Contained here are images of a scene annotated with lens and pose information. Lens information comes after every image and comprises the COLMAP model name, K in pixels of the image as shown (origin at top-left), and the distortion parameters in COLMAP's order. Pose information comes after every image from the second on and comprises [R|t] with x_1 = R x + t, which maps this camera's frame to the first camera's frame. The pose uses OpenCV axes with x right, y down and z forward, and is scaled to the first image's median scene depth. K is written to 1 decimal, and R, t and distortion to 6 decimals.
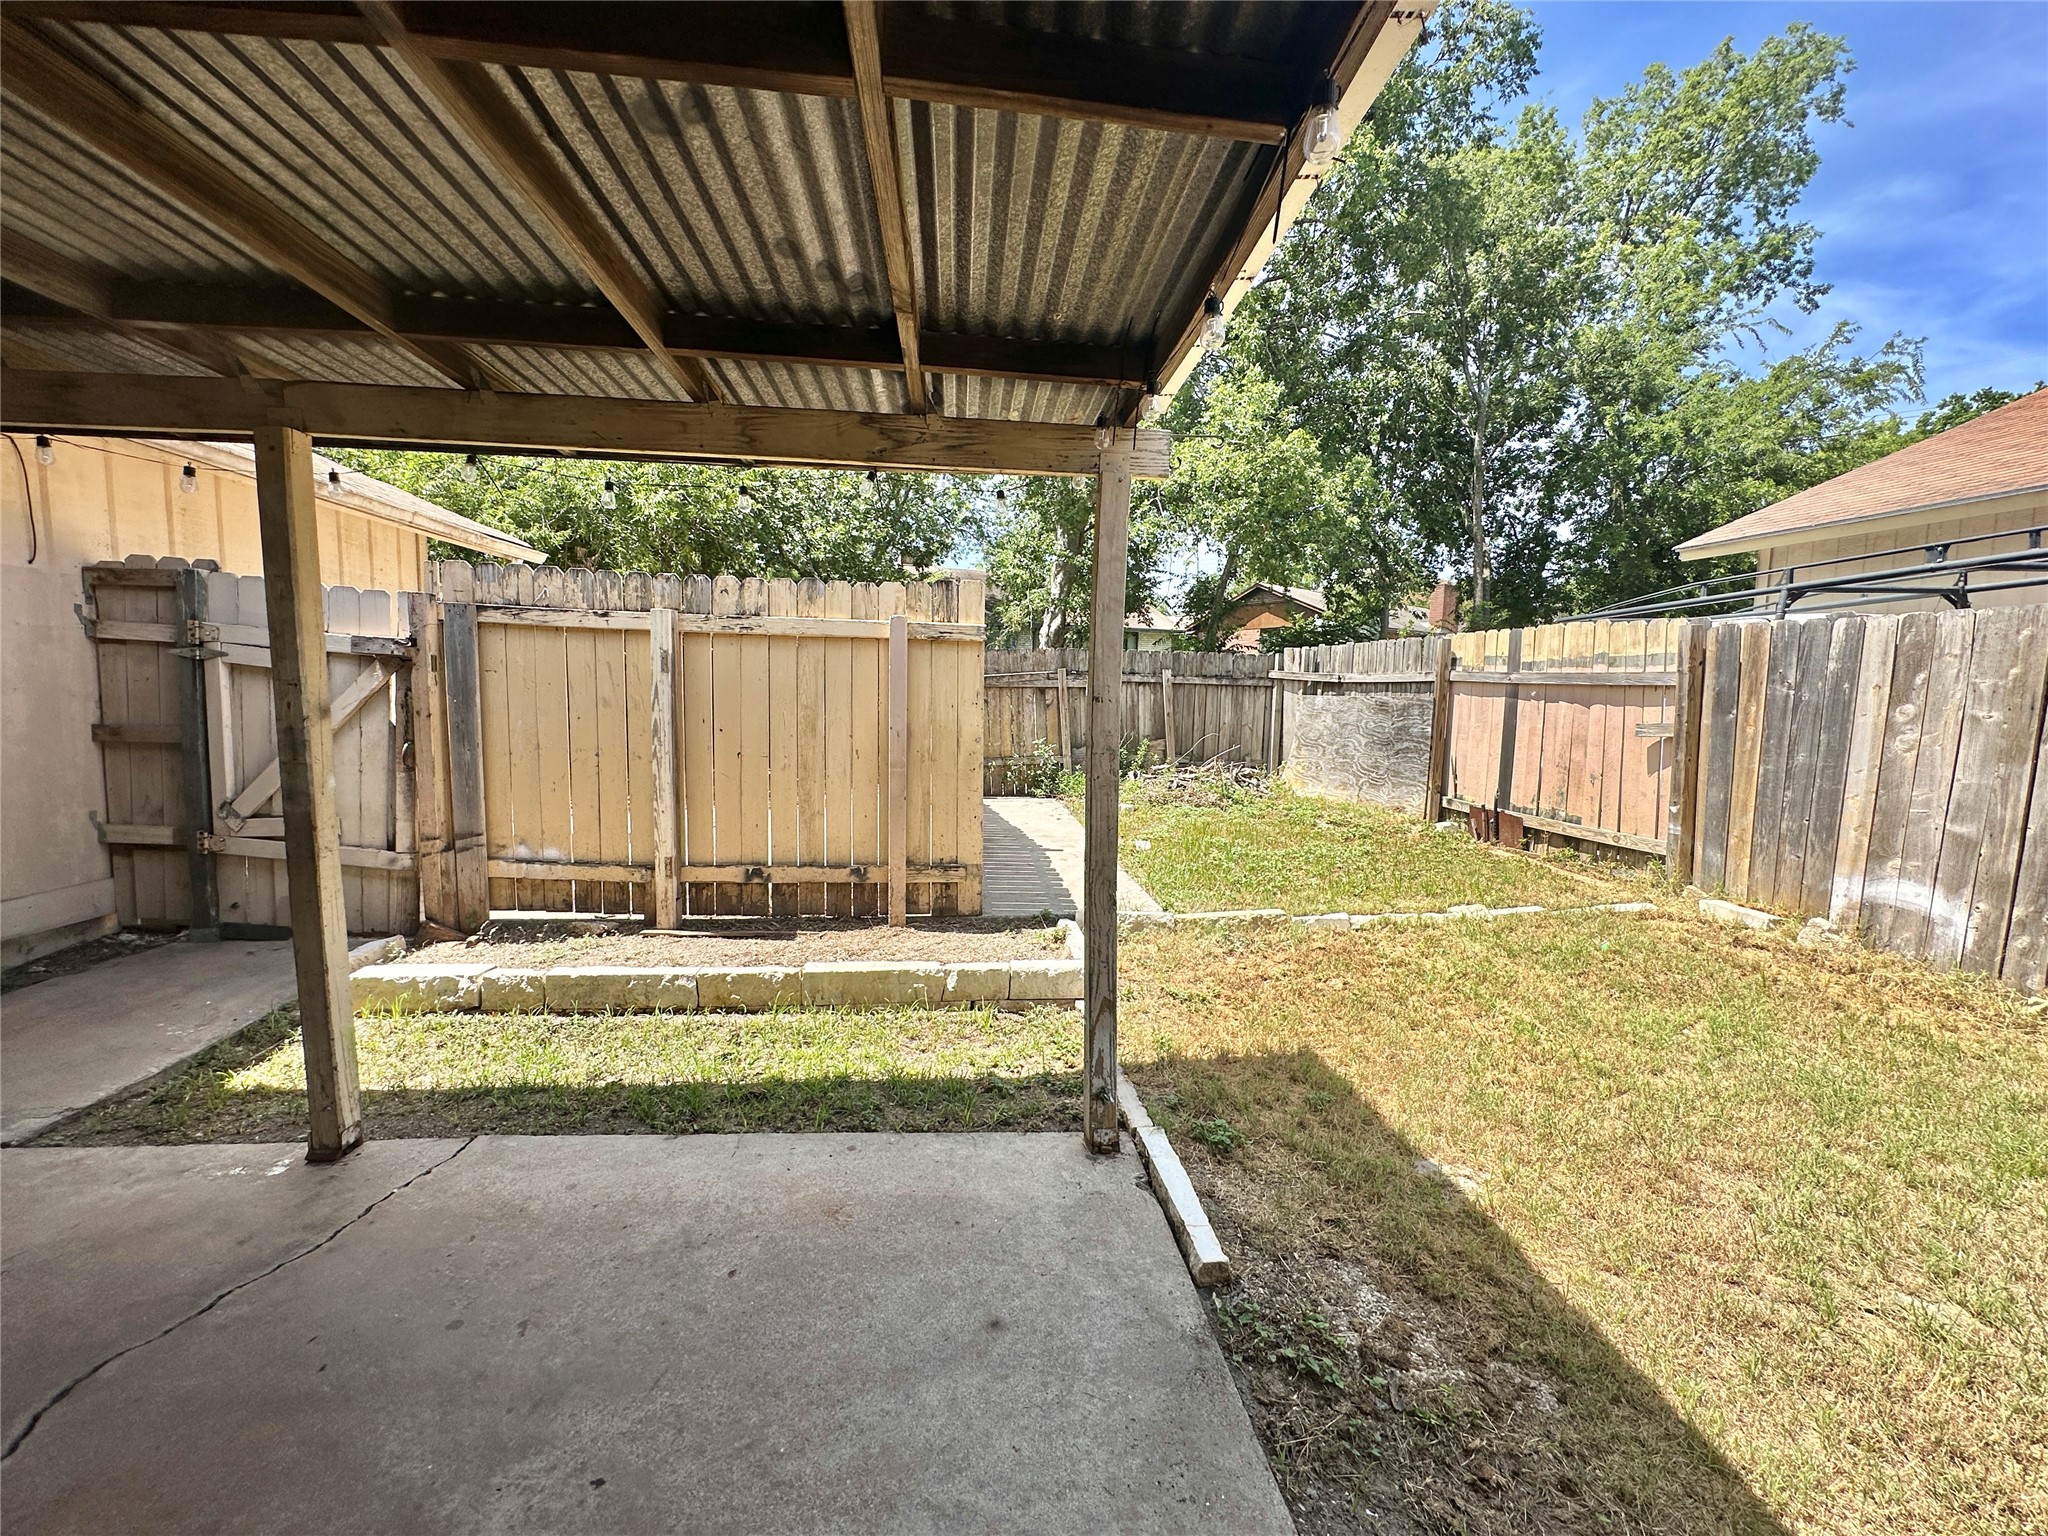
lens RADIAL K [[818.1, 0, 1021.4], [0, 818.1, 775.0], [0, 0, 1]] dist [0.001342, -0.000105]
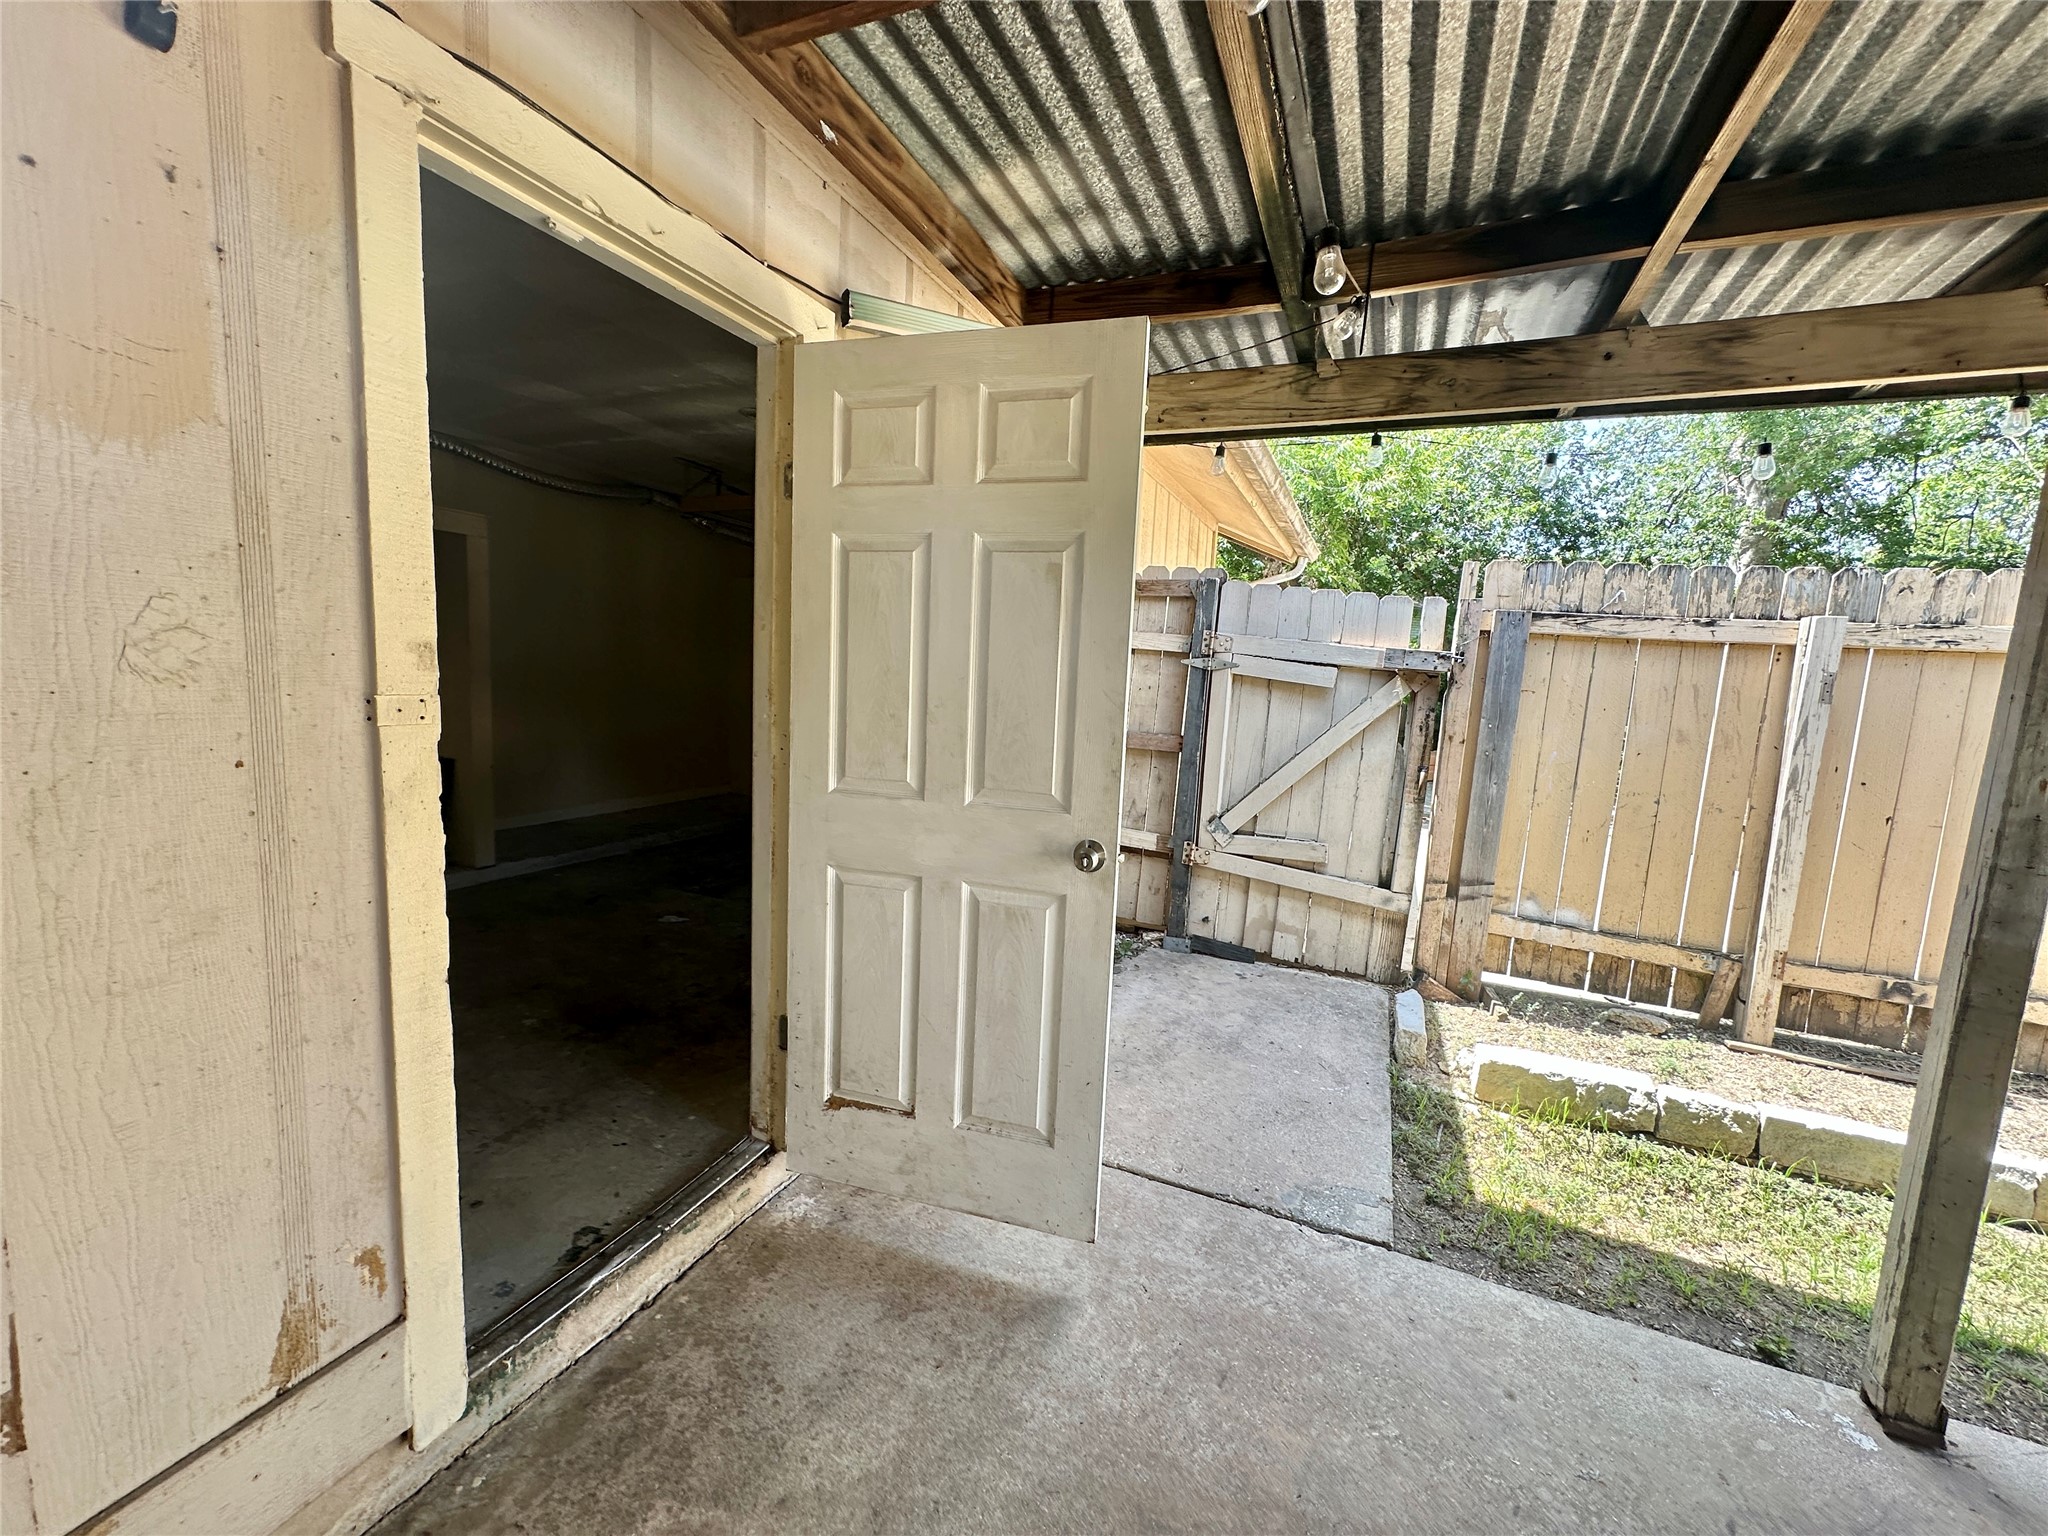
lens RADIAL K [[818.1, 0, 1033.0], [0, 818.1, 774.9], [0, 0, 1]] dist [0.001342, -0.000105]
pose [[0.884313, 0.084060, -0.459265, -0.706058], [-0.080564, 0.996377, 0.027245, -0.024370], [0.459891, 0.012907, 0.887882, 0.027117]]
